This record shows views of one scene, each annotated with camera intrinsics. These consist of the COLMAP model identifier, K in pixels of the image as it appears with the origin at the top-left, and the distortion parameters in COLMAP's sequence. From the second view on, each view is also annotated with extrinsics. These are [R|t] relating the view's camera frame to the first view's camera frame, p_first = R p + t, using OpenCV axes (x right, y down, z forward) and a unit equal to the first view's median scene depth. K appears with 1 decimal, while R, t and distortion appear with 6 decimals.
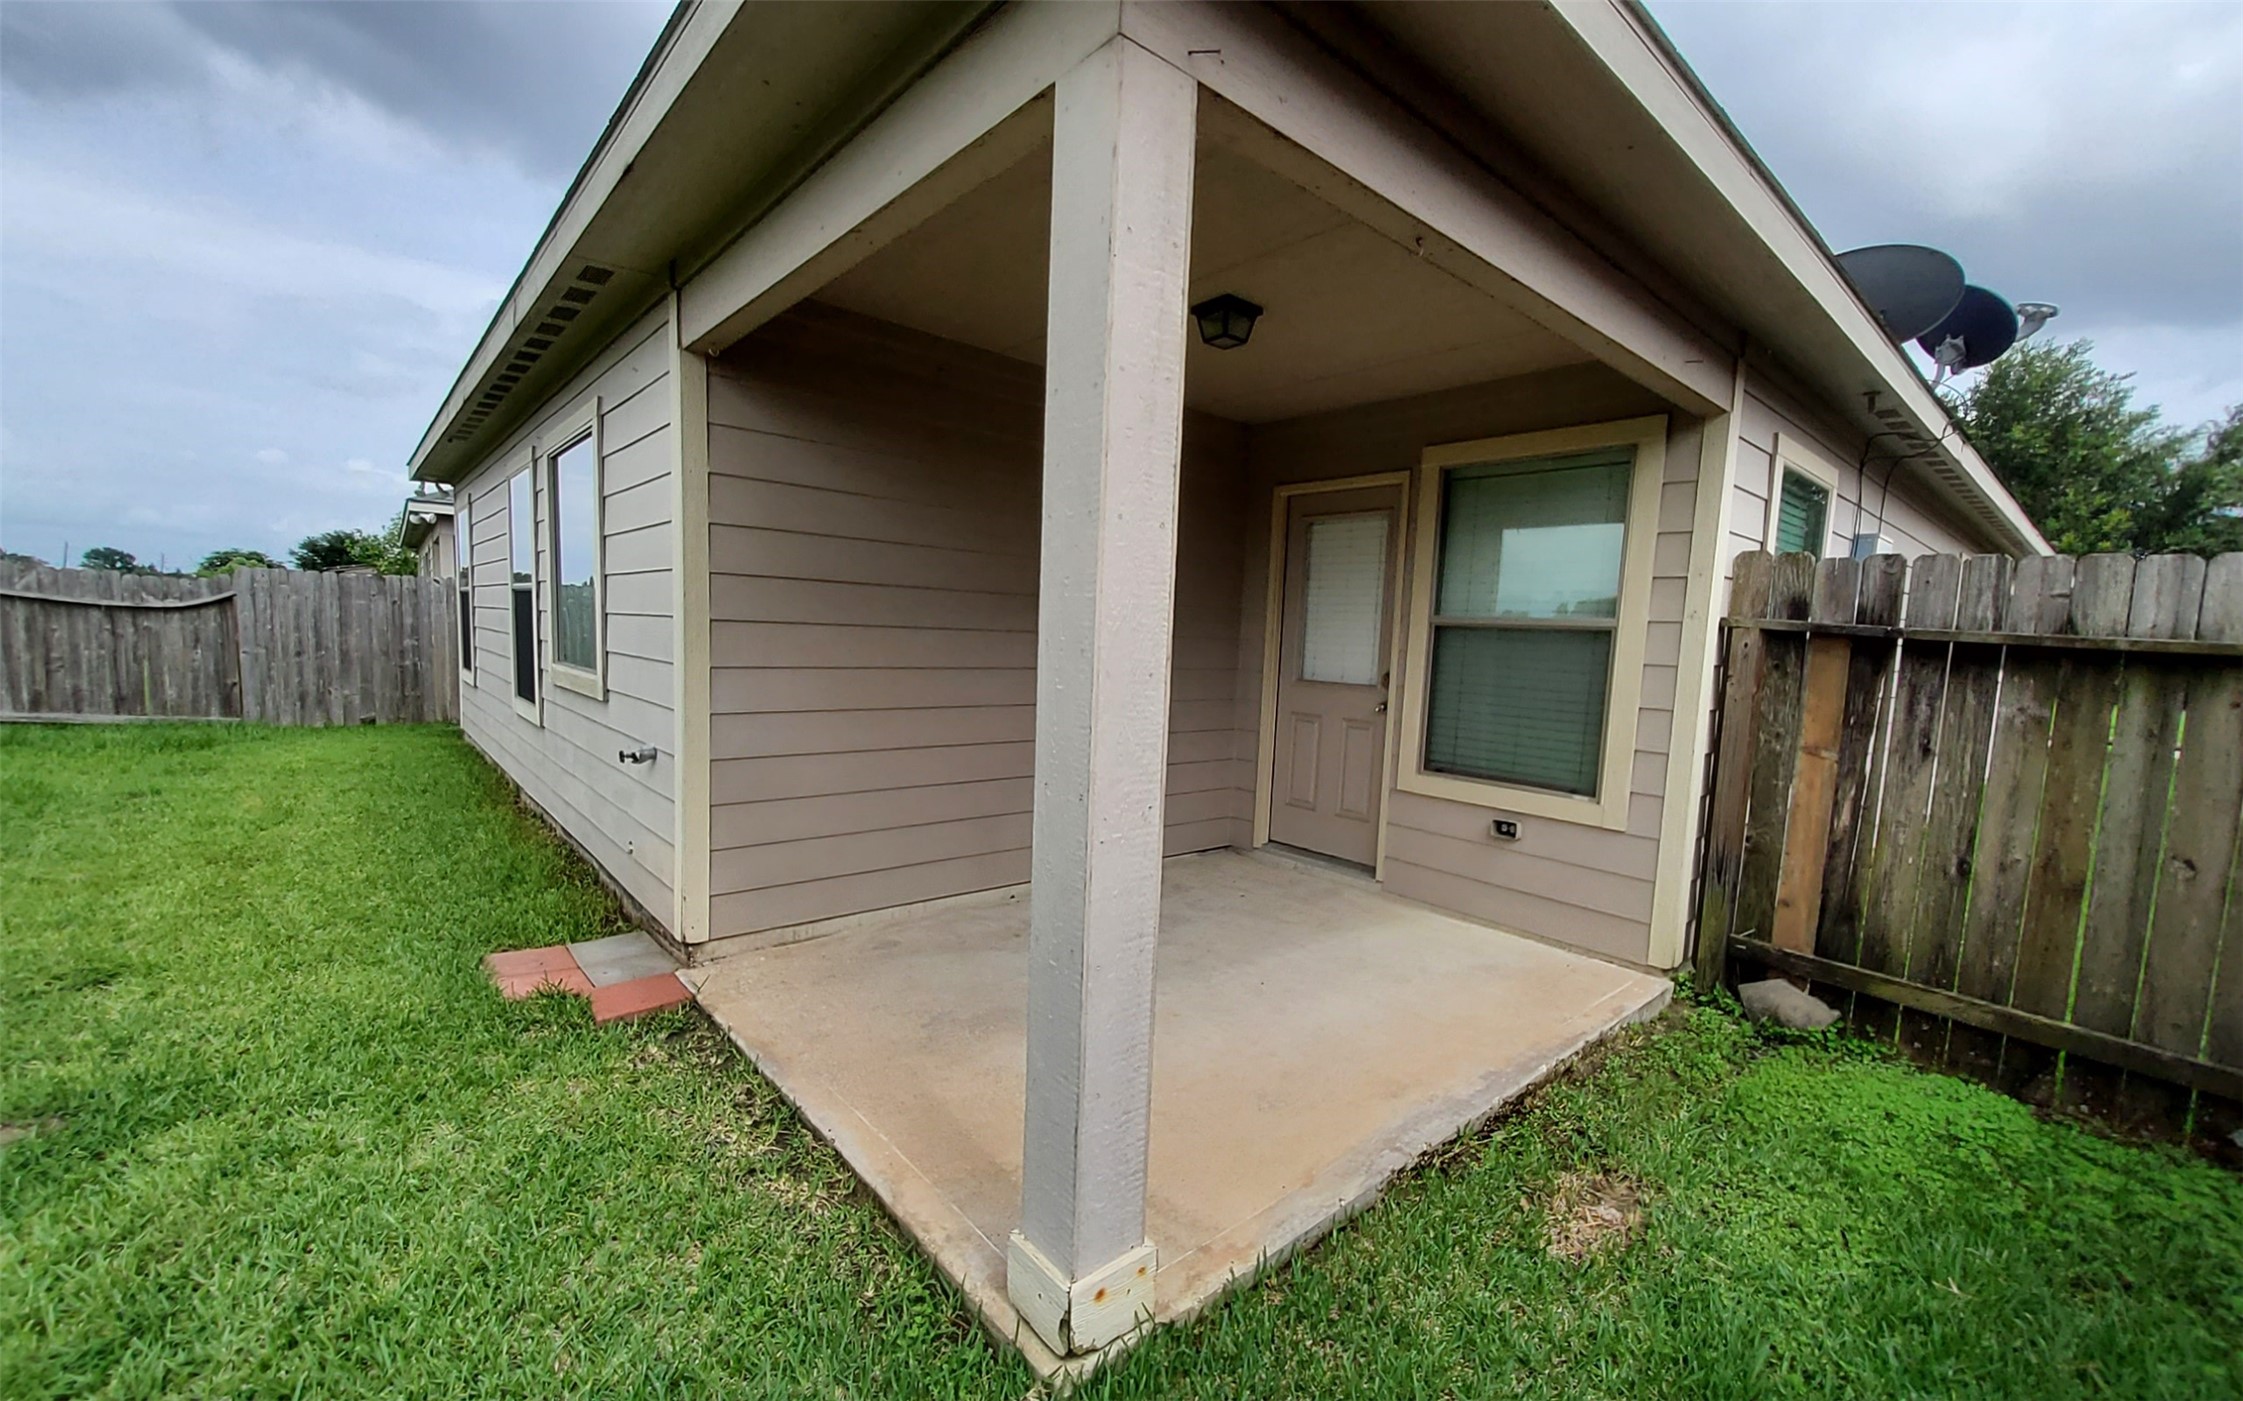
lens RADIAL K [[929.8, 0, 1156.3], [0, 929.8, 727.6], [0, 0, 1]] dist [0.000032, -0.000515]
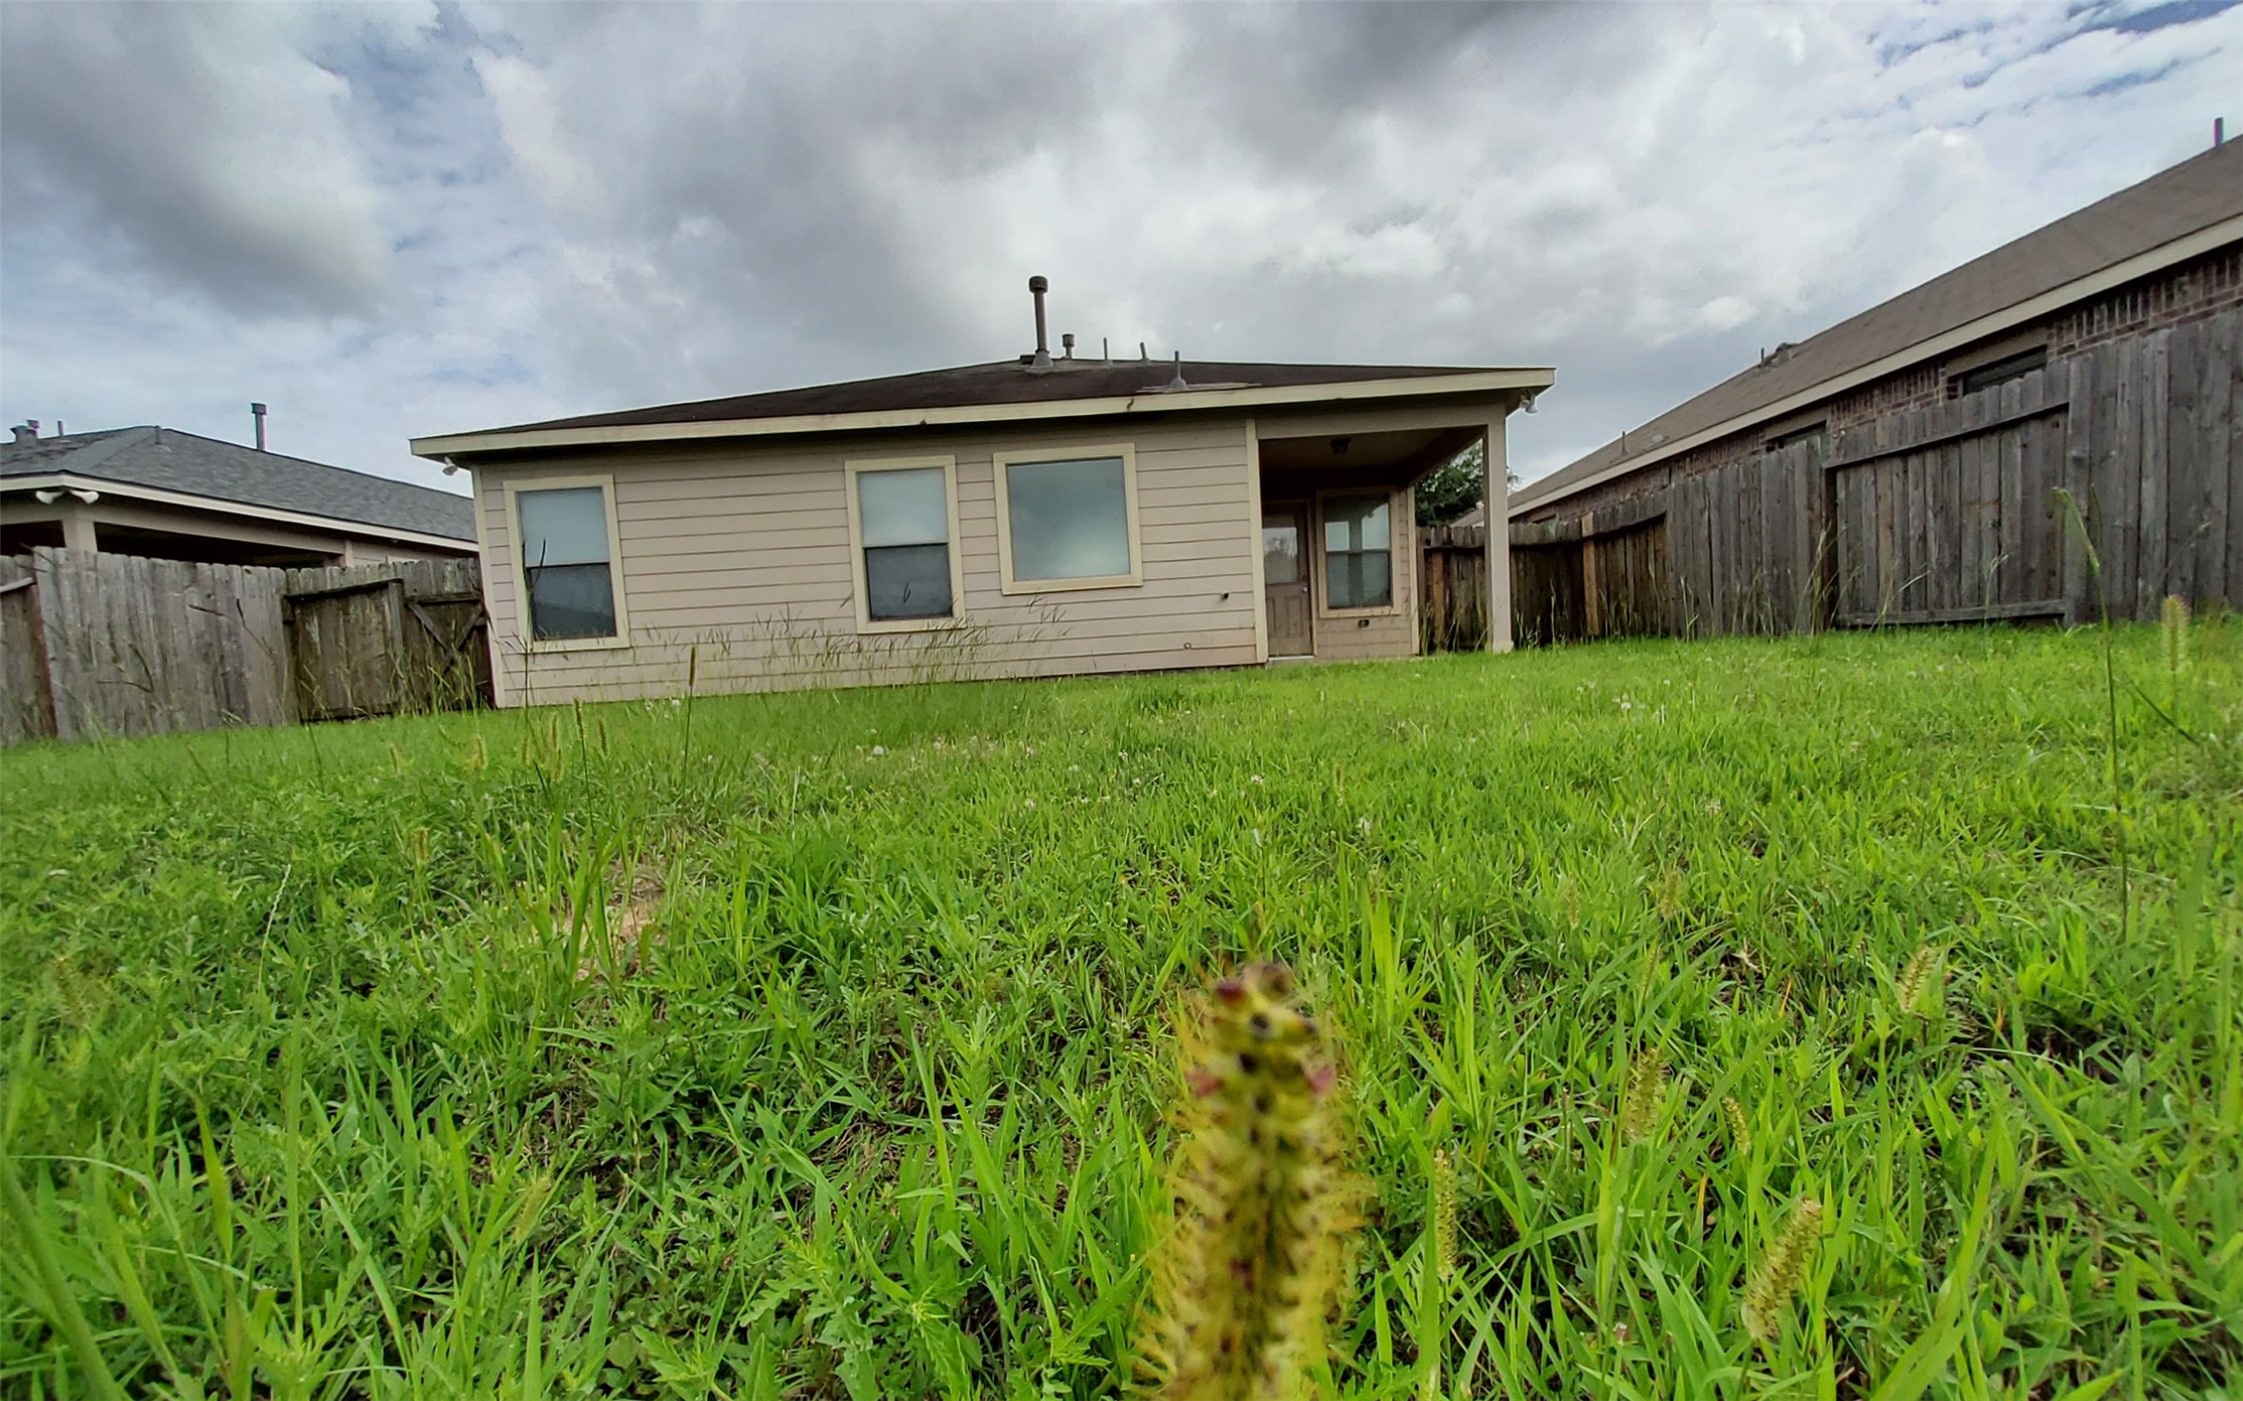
lens RADIAL K [[884.8, 0, 1130.1], [0, 884.8, 716.8], [0, 0, 1]] dist [0.001353, -0.005408]
pose [[0.665489, -0.126713, 0.735574, -0.913648], [0.162882, 0.986388, 0.022557, 0.092078], [-0.728419, 0.104800, 0.677069, -0.122641]]
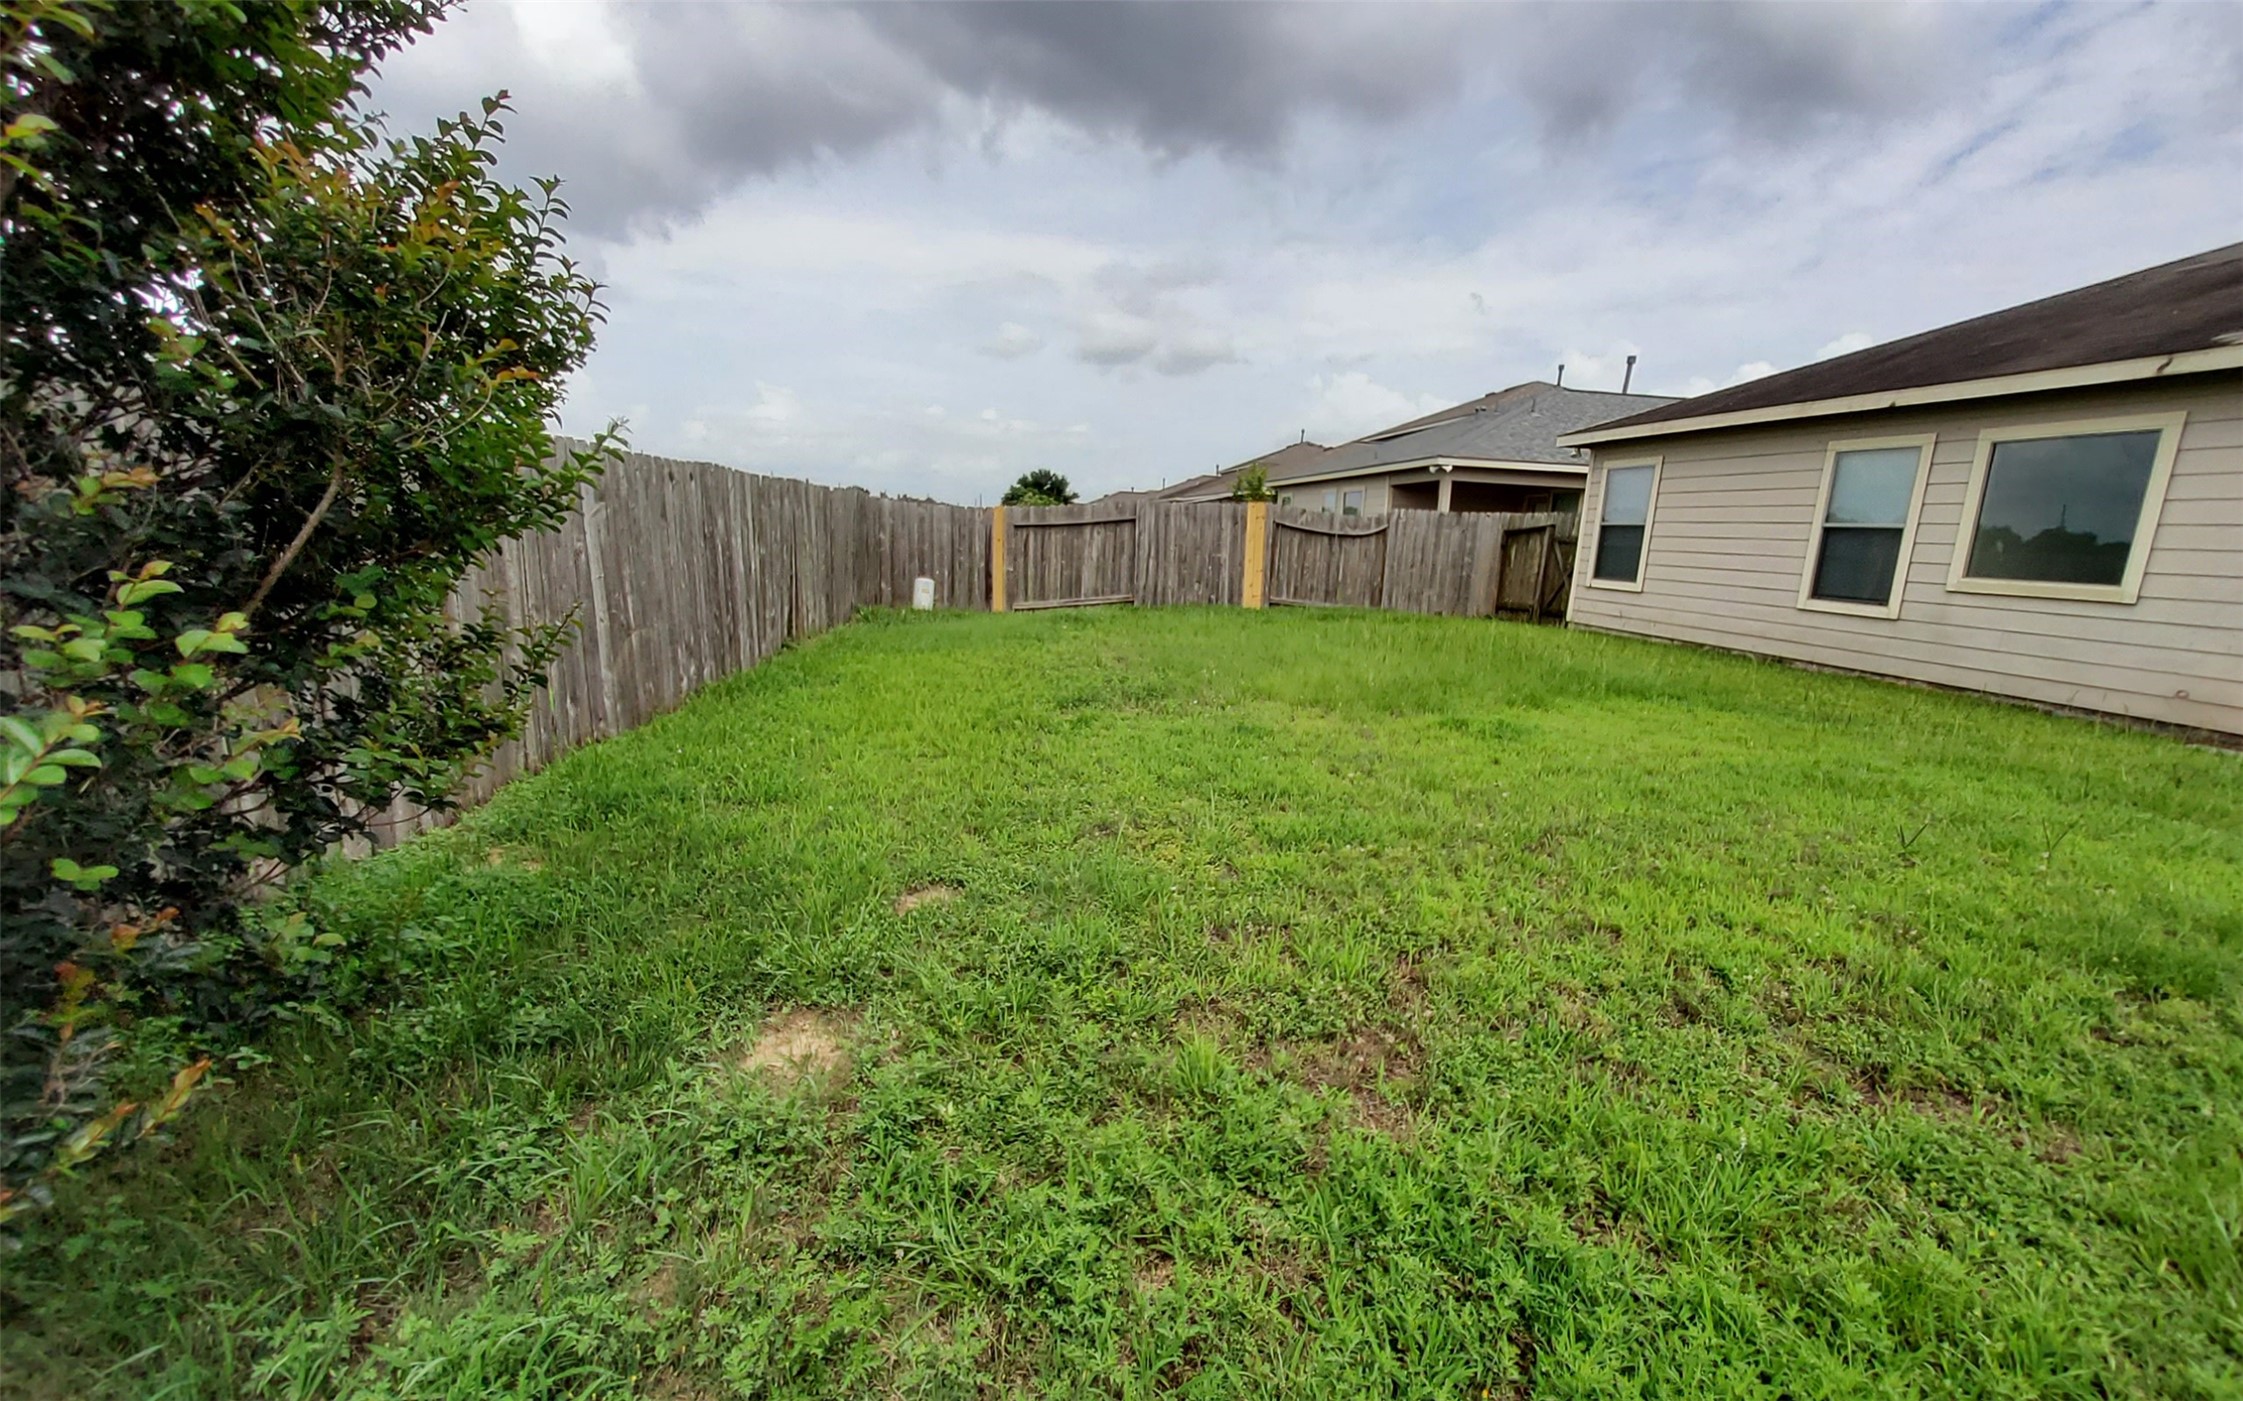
lens RADIAL K [[929.8, 0, 1156.3], [0, 929.8, 727.6], [0, 0, 1]] dist [0.000032, -0.000515]
pose [[0.867473, 0.103745, -0.486546, -0.528495], [-0.061194, 0.992839, 0.102597, 0.052300], [0.493706, -0.059226, 0.867610, -0.544814]]
